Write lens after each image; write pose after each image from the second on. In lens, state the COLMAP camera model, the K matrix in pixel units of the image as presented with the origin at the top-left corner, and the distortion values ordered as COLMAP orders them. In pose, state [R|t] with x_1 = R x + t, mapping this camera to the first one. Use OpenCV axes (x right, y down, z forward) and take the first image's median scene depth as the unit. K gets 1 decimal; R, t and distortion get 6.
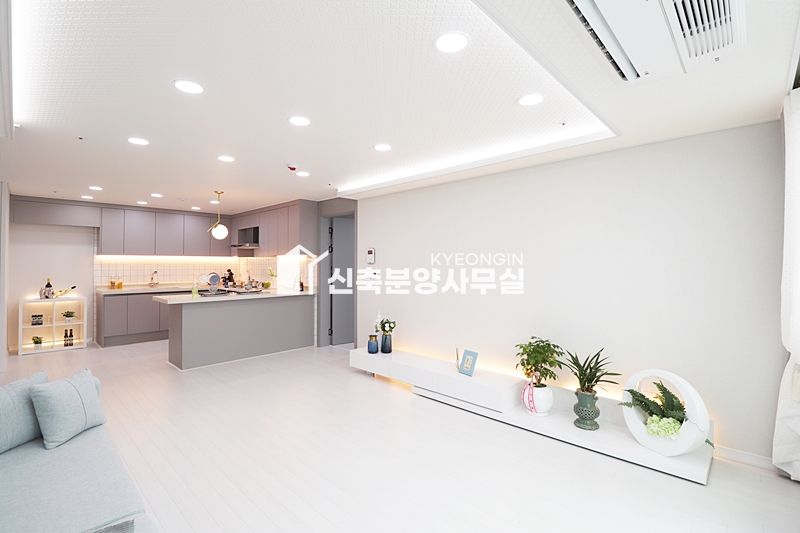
lens RADIAL K [[370.0, 0, 400.1], [0, 370.0, 266.2], [0, 0, 1]] dist [-0.018627, 0.000066]
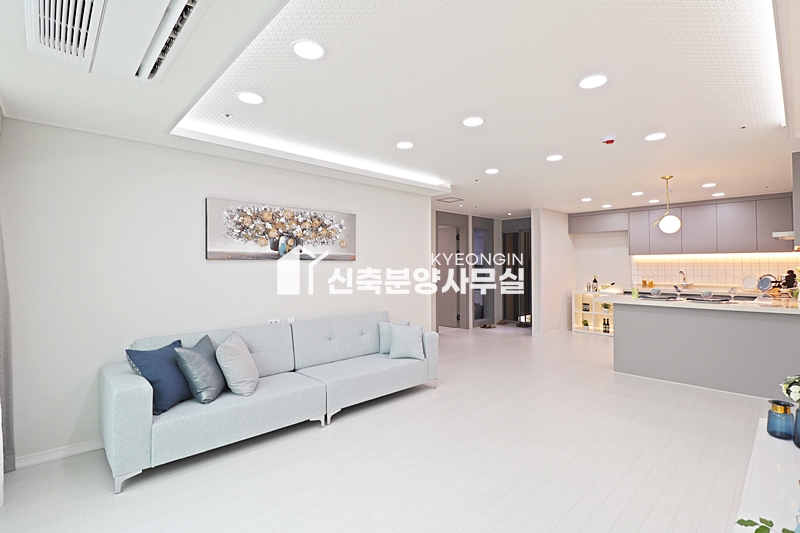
lens RADIAL K [[370.0, 0, 399.9], [0, 370.0, 265.4], [0, 0, 1]] dist [-0.018627, 0.000066]
pose [[-0.043003, -0.002623, -0.999072, 0.324858], [0.002830, 0.999992, -0.002747, 0.000320], [0.999071, -0.002946, -0.042995, 0.373508]]
